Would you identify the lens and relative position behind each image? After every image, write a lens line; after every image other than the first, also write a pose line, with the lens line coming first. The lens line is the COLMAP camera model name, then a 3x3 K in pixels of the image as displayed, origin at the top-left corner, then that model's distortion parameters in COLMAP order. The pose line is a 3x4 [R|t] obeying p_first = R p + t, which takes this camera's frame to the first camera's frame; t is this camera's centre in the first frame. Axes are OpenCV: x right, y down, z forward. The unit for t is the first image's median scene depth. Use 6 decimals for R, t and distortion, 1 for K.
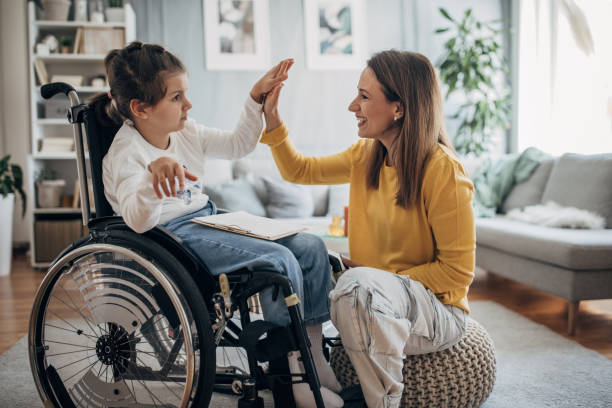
lens RADIAL K [[587.5, 0, 307.9], [0, 587.5, 201.8], [0, 0, 1]] dist [-0.006403, -0.010291]
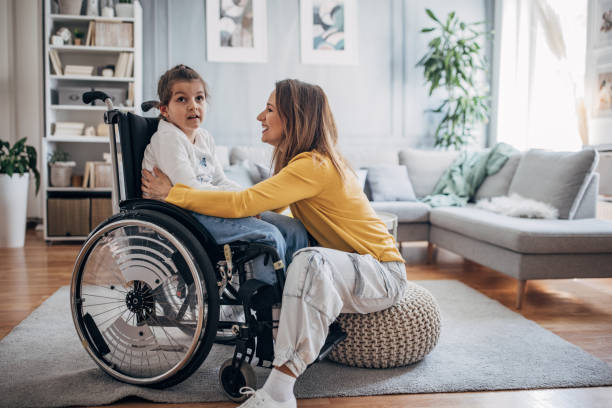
lens RADIAL K [[598.1, 0, 301.7], [0, 598.1, 193.0], [0, 0, 1]] dist [-0.000431, -0.006315]
pose [[0.999657, 0.026201, -0.000270, 0.007820], [-0.026195, 0.999550, 0.014592, -0.005752], [0.000652, -0.014580, 0.999893, -0.113050]]
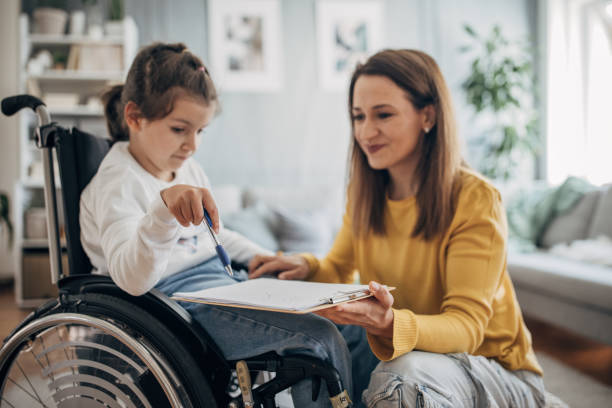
lens RADIAL K [[587.5, 0, 307.9], [0, 587.5, 201.8], [0, 0, 1]] dist [-0.006403, -0.010291]
pose [[0.999986, 0.002404, -0.004789, -0.020393], [-0.002595, 0.999182, -0.040347, -0.013190], [0.004688, 0.040359, 0.999174, 0.094905]]
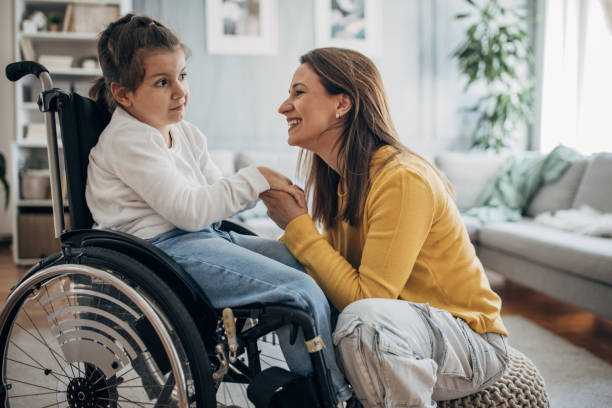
lens RADIAL K [[596.3, 0, 307.6], [0, 596.3, 201.5], [0, 0, 1]] dist [-0.006260, -0.006383]
pose [[0.999784, 0.020739, 0.001123, -0.013426], [-0.020755, 0.999638, 0.017130, -0.012043], [-0.000767, -0.017149, 0.999853, 0.066568]]
